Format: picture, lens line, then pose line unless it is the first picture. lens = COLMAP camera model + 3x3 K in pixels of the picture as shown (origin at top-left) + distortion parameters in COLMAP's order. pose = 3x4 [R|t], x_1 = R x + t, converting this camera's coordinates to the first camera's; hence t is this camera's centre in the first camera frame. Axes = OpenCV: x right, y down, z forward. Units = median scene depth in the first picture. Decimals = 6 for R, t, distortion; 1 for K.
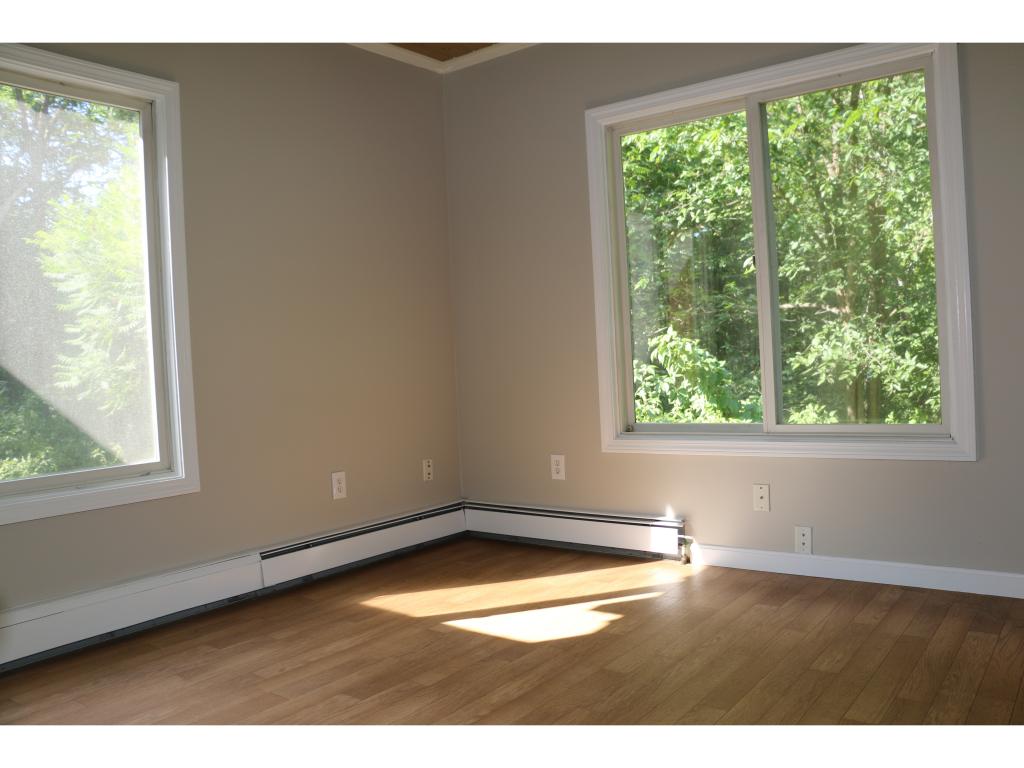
lens RADIAL K [[835.8, 0, 518.8], [0, 835.8, 386.9], [0, 0, 1]] dist [-0.179791, 0.146787]
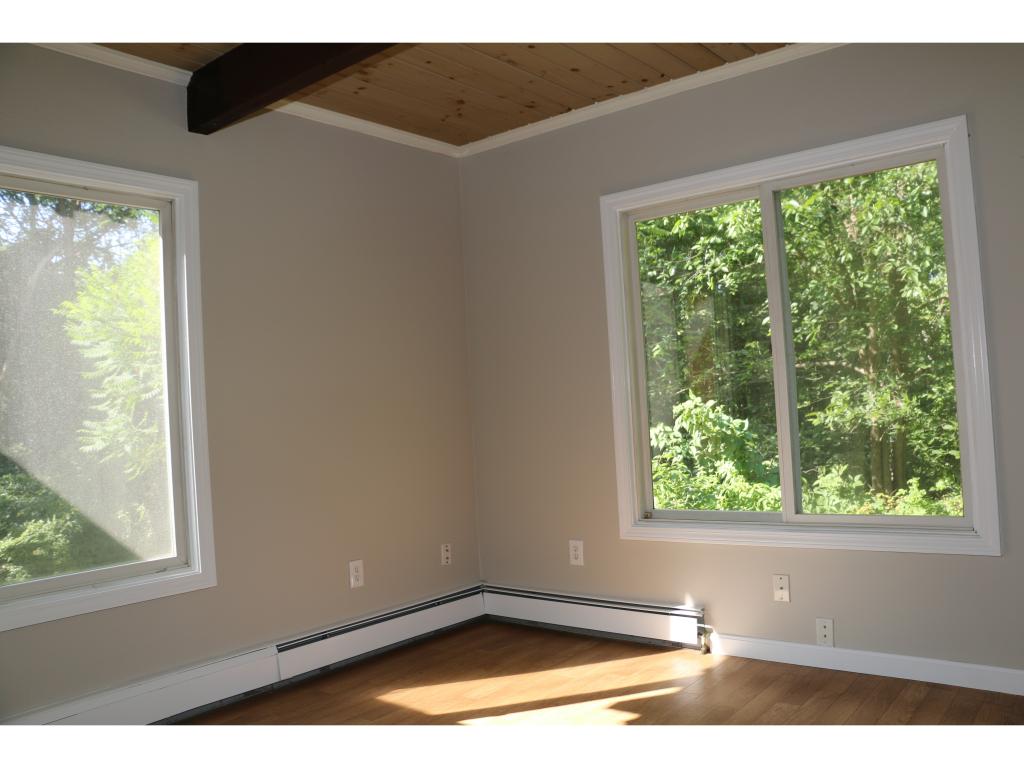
lens RADIAL K [[835.8, 0, 521.3], [0, 835.8, 384.6], [0, 0, 1]] dist [-0.179791, 0.146787]
pose [[0.999618, -0.007831, -0.026494, 0.009644], [0.006251, 0.998227, -0.059196, -0.048495], [0.026910, 0.059008, 0.997895, 0.000207]]
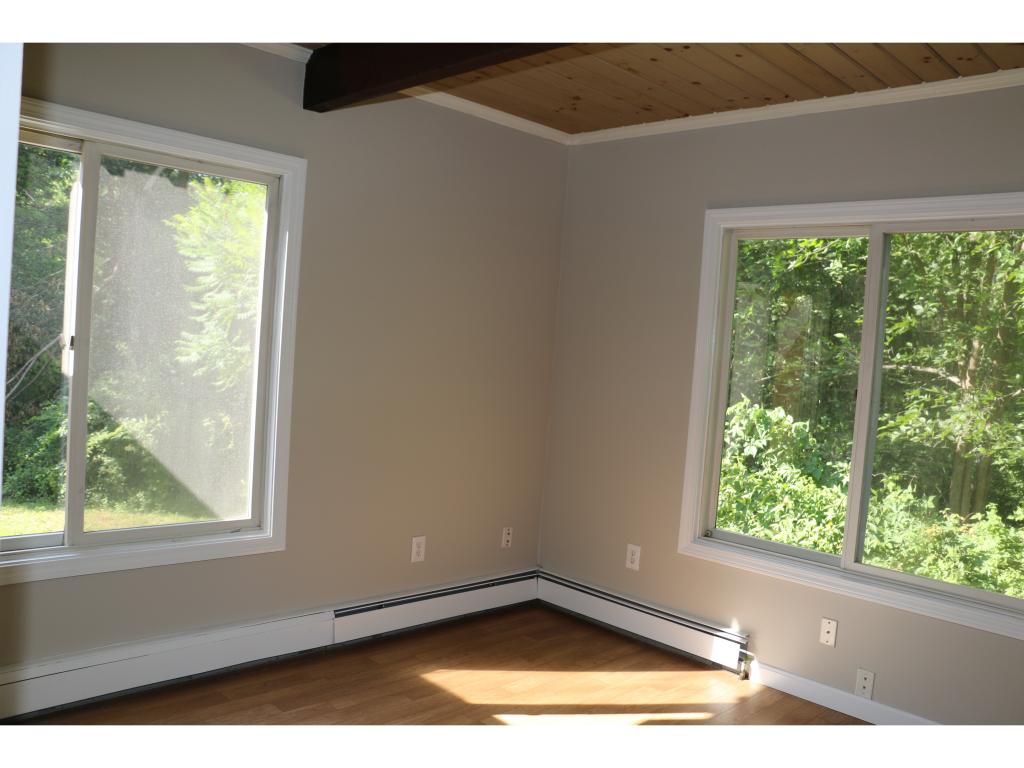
lens RADIAL K [[835.8, 0, 521.8], [0, 835.8, 374.6], [0, 0, 1]] dist [-0.179791, 0.146787]
pose [[0.983862, 0.127168, -0.125872, 0.012887], [-0.125633, 0.991873, 0.020091, -0.133354], [0.127404, -0.003953, 0.991843, -0.010350]]
